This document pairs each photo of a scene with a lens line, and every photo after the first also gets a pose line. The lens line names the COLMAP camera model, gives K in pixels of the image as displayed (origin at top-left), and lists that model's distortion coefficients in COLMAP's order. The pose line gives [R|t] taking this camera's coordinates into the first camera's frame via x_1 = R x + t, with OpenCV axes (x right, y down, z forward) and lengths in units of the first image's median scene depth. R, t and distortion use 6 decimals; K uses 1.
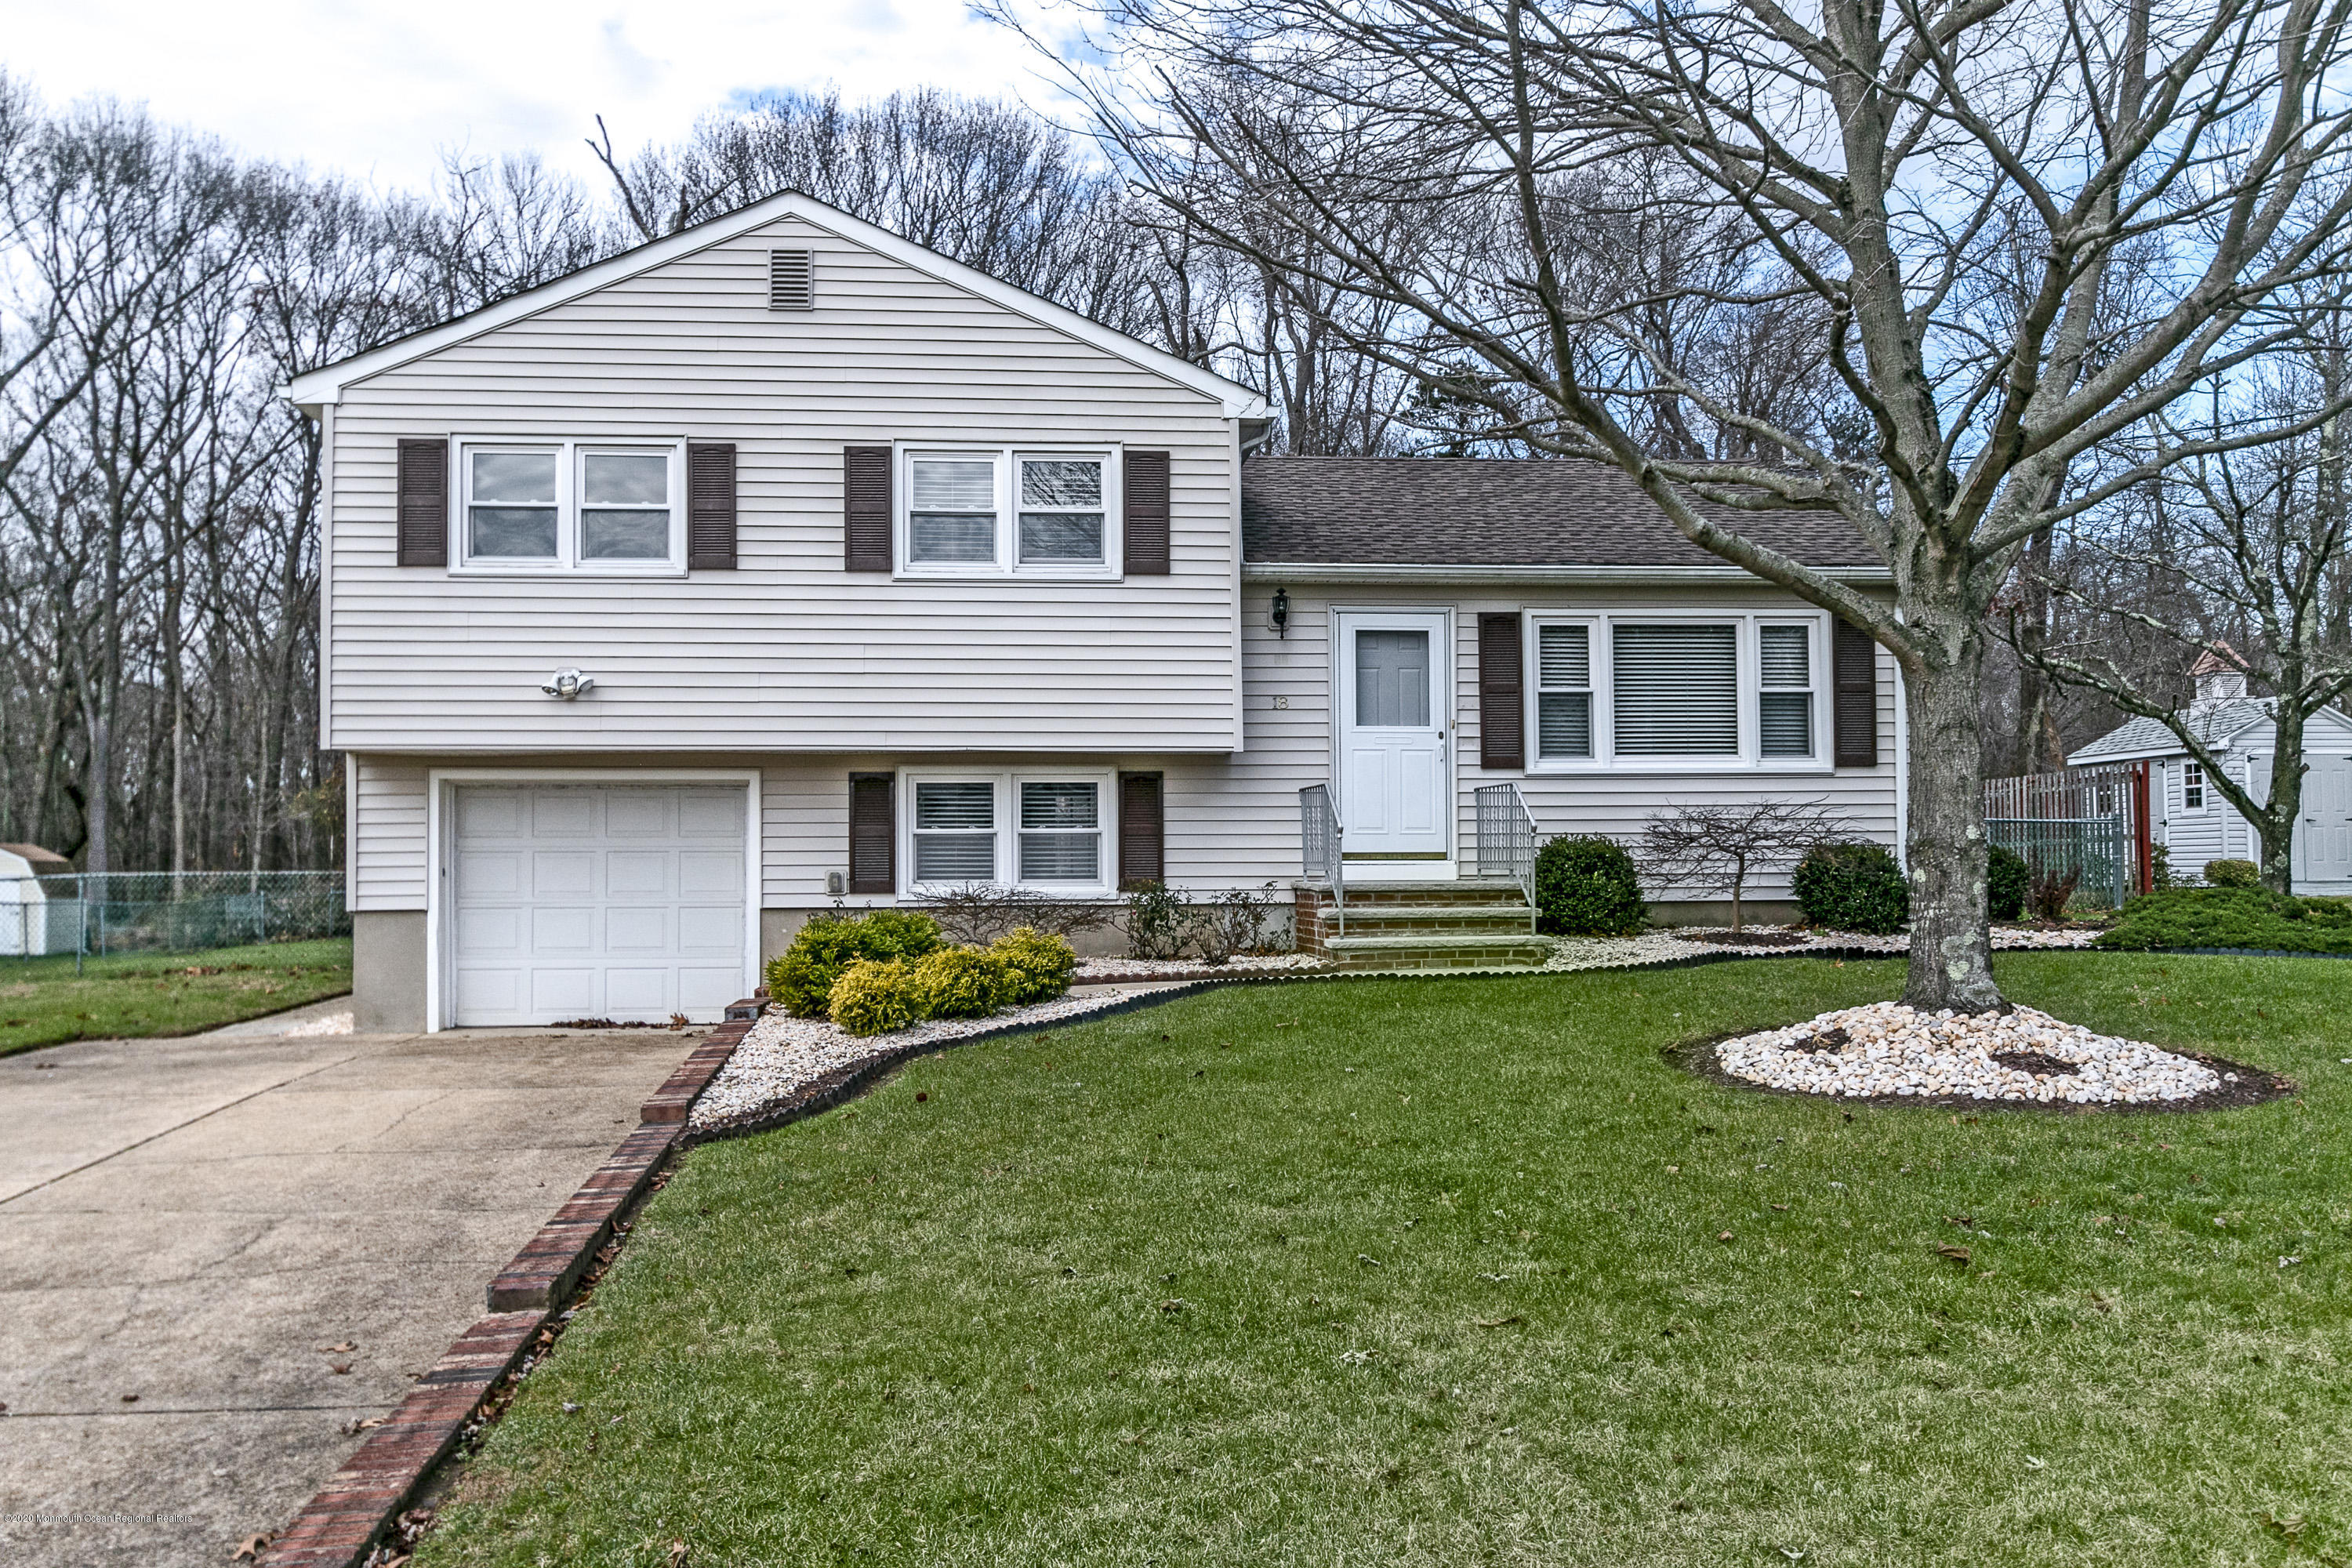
lens RADIAL K [[2030.9, 0, 1180.8], [0, 2030.9, 761.5], [0, 0, 1]] dist [0.005972, 0.001417]
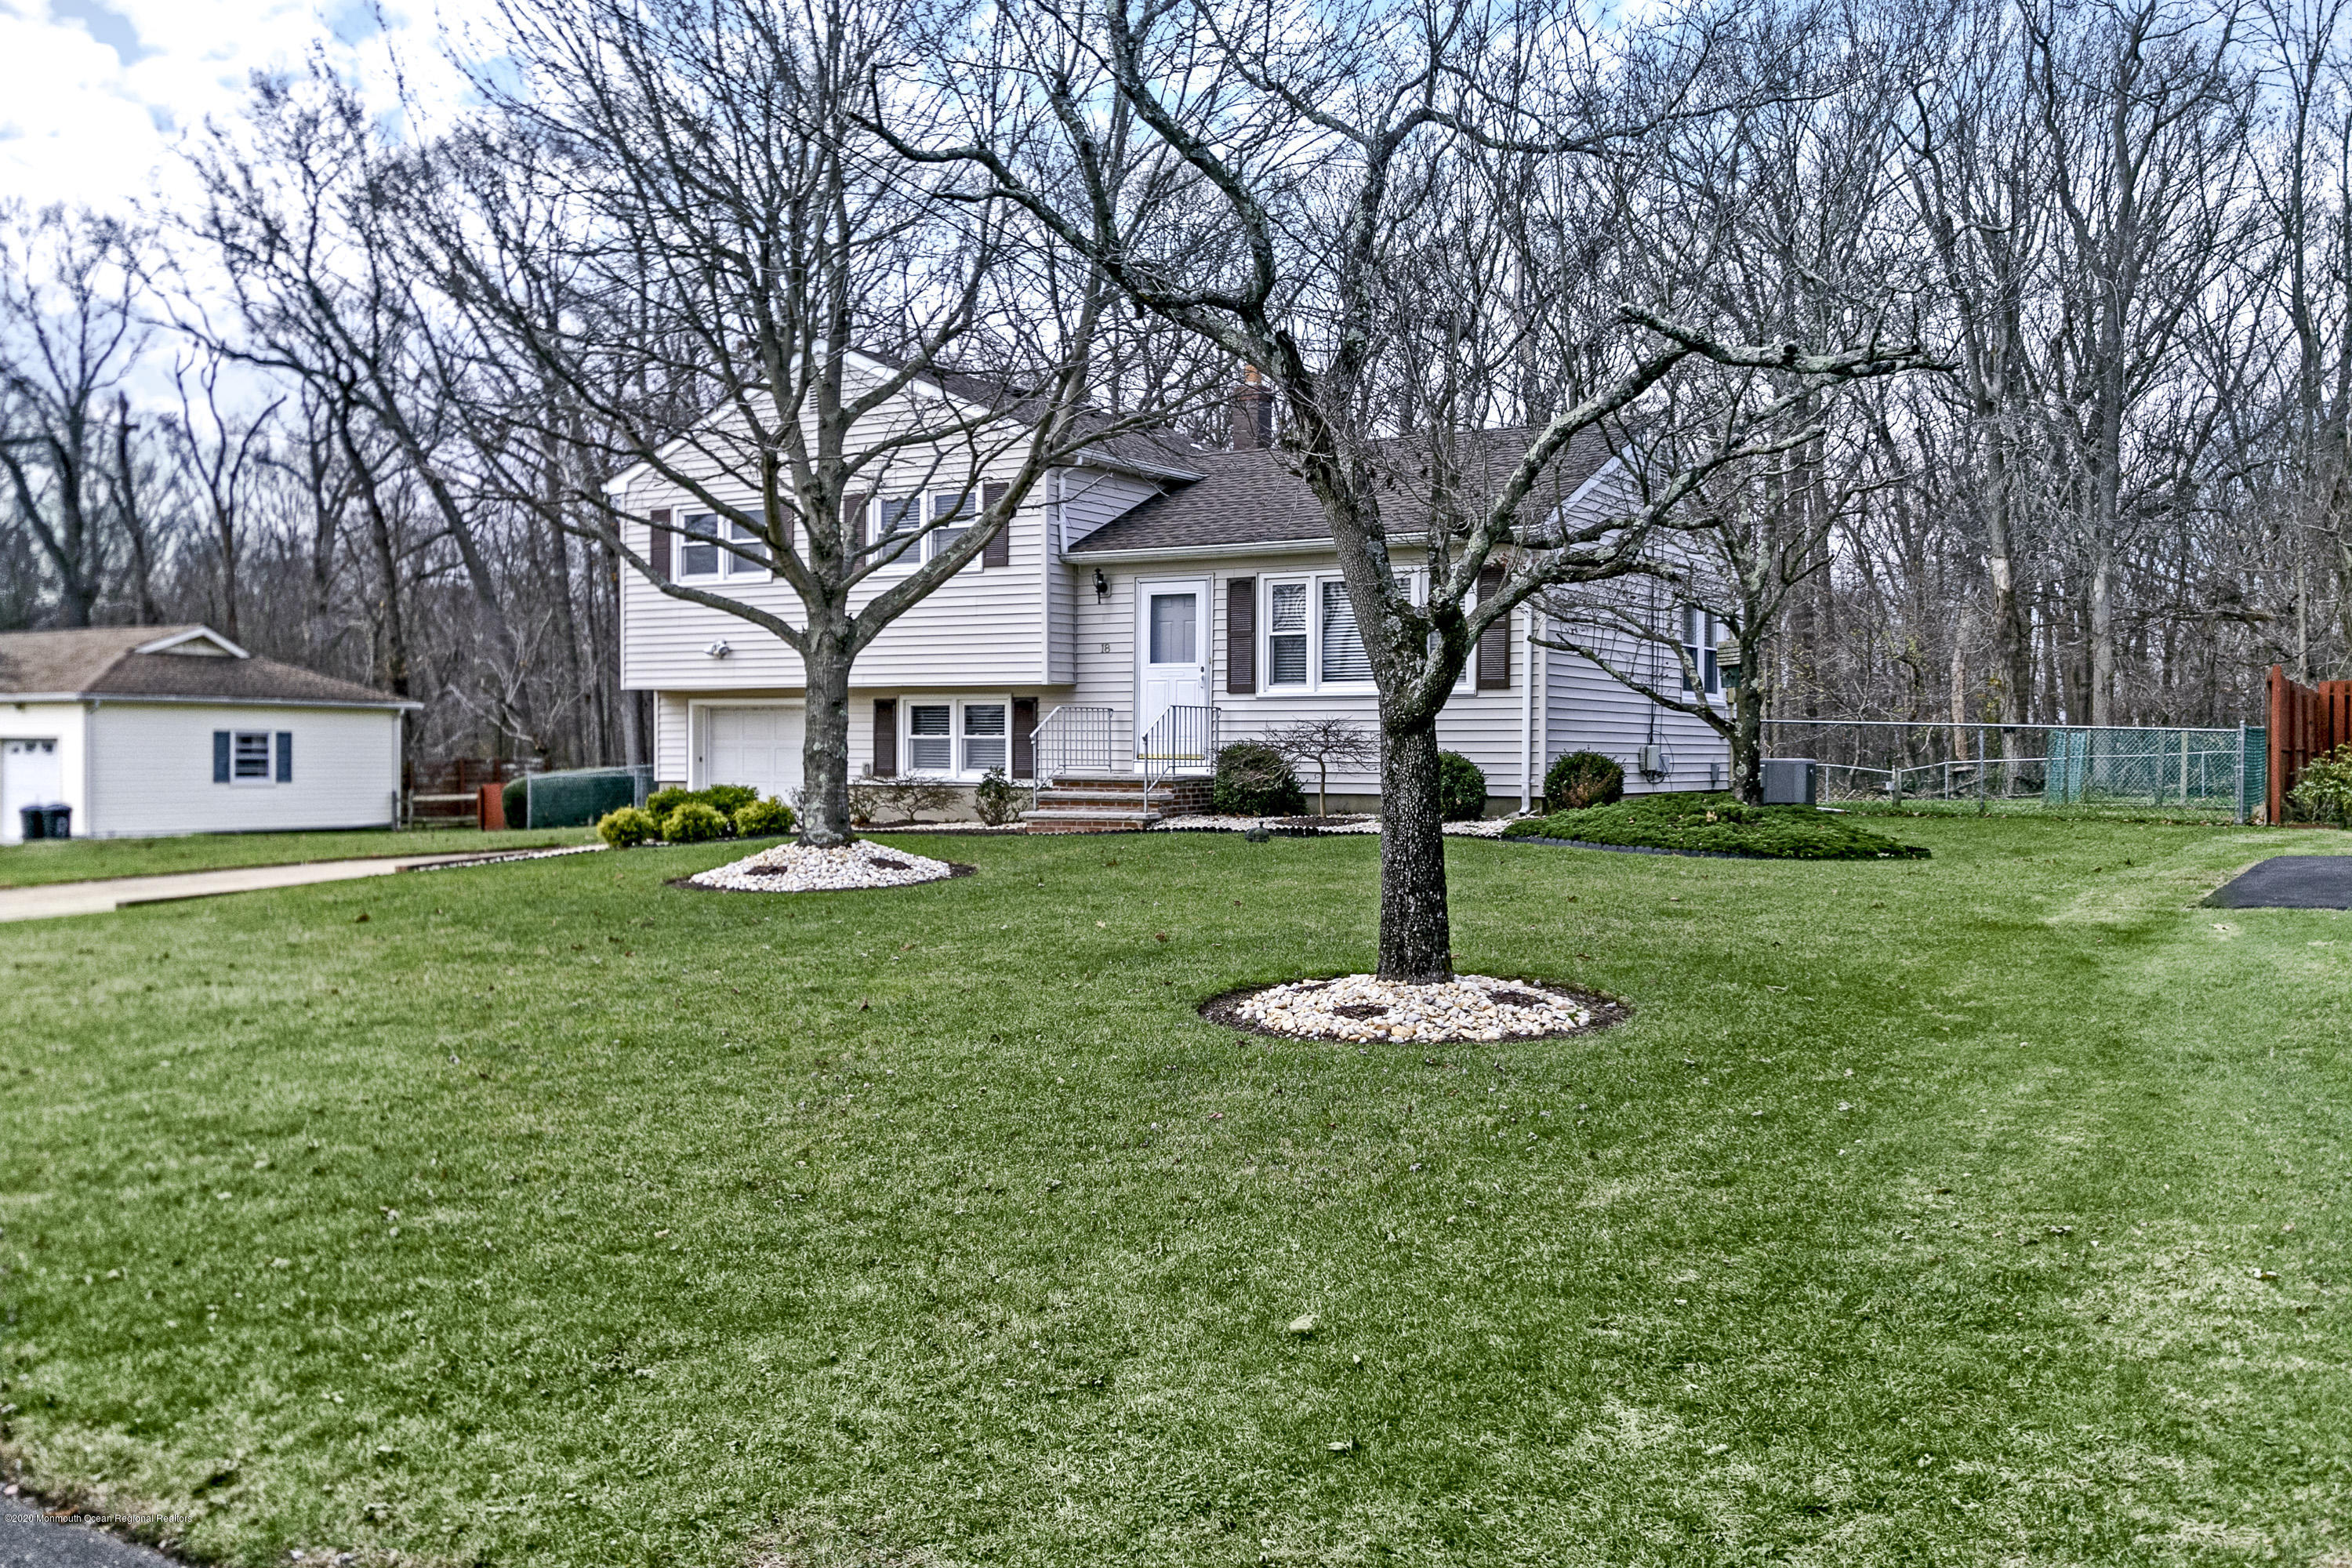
lens RADIAL K [[2030.9, 0, 1177.9], [0, 2030.9, 774.4], [0, 0, 1]] dist [0.005972, 0.001417]
pose [[0.787505, 0.017429, -0.616062, 0.986834], [0.010926, 0.999048, 0.042232, -0.000253], [0.616212, -0.039989, 0.786565, -0.091810]]
